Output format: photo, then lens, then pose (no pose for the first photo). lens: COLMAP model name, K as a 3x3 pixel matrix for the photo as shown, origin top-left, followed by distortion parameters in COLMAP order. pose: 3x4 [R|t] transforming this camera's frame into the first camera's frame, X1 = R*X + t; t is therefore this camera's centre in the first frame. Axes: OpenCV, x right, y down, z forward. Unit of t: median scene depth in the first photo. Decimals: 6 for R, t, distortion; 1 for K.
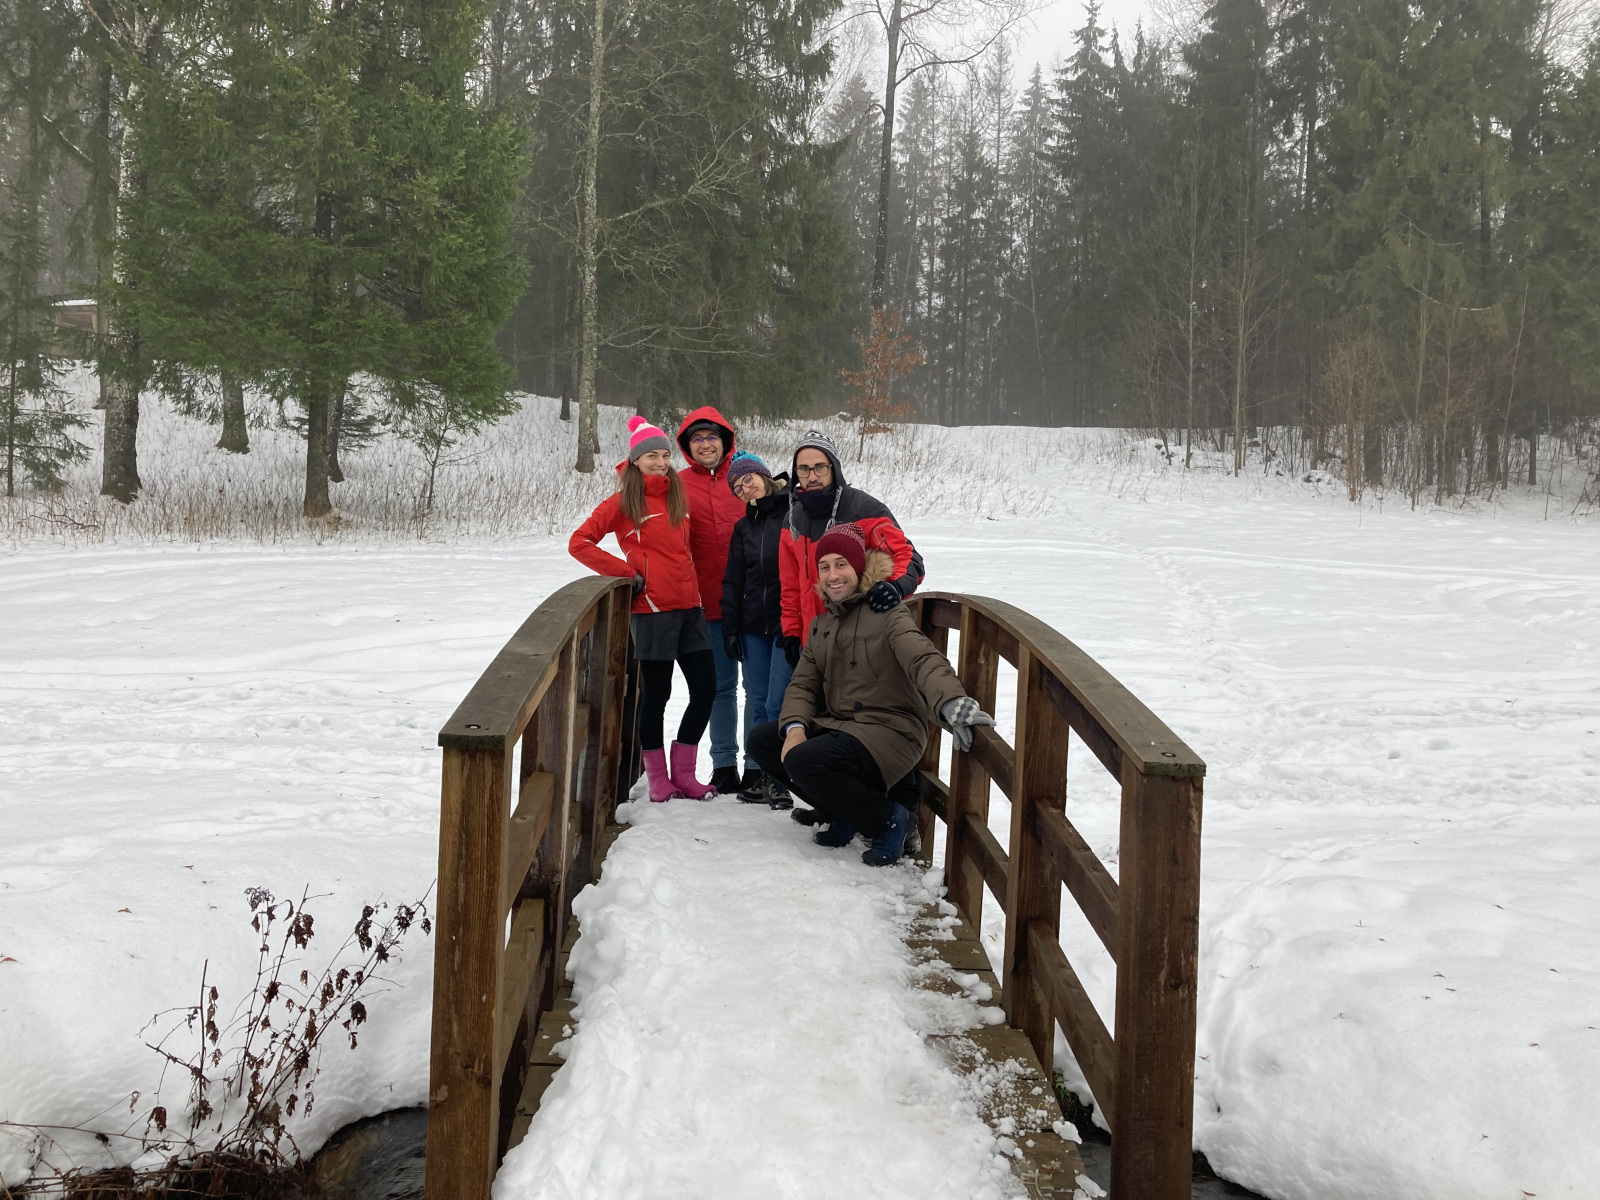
lens RADIAL K [[1303.2, 0, 798.1], [0, 1303.2, 594.5], [0, 0, 1]] dist [0.038470, -0.038364]
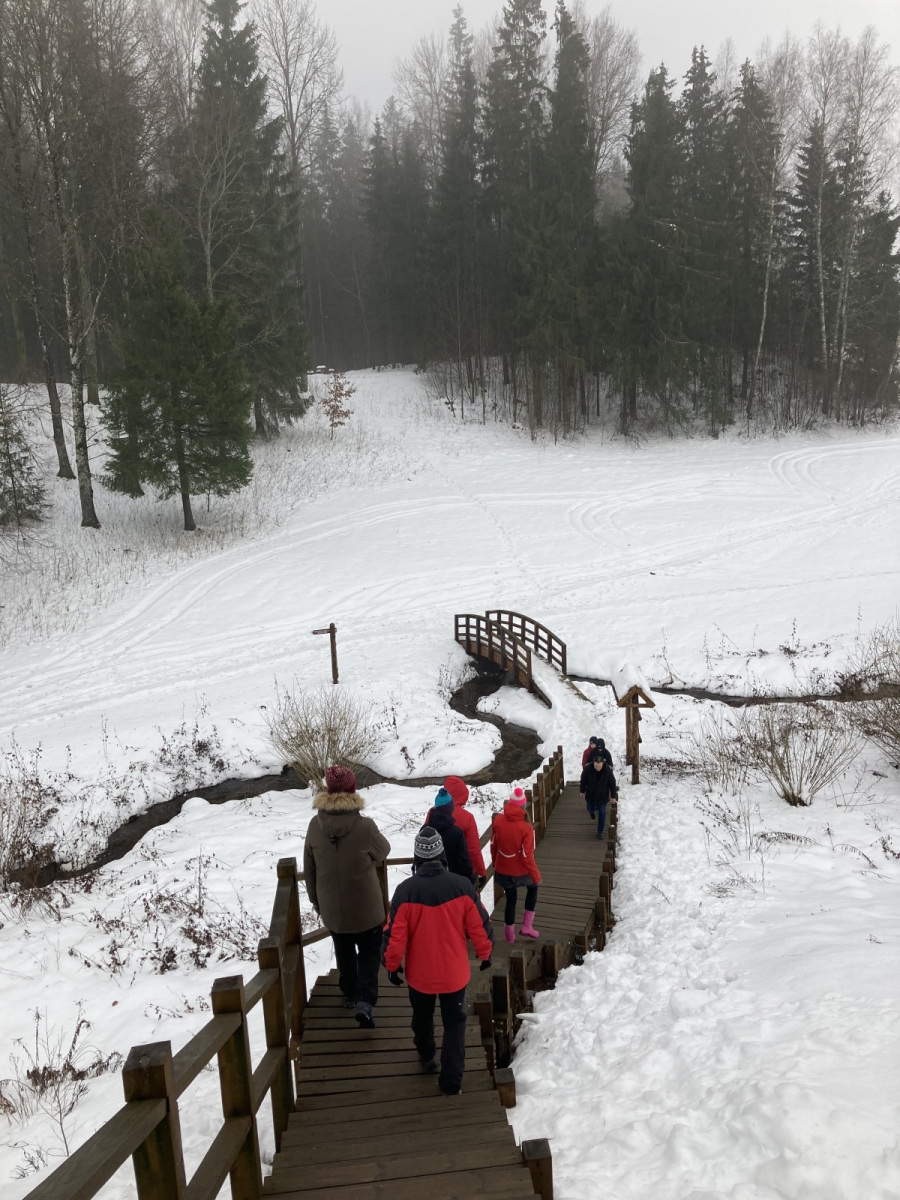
lens RADIAL K [[977.4, 0, 450.8], [0, 977.4, 601.7], [0, 0, 1]] dist [0.038470, -0.038364]
pose [[0.936825, -0.148527, 0.316700, -0.364483], [0.066973, 0.964789, 0.254356, -0.271323], [-0.343327, -0.217077, 0.913786, -0.723320]]
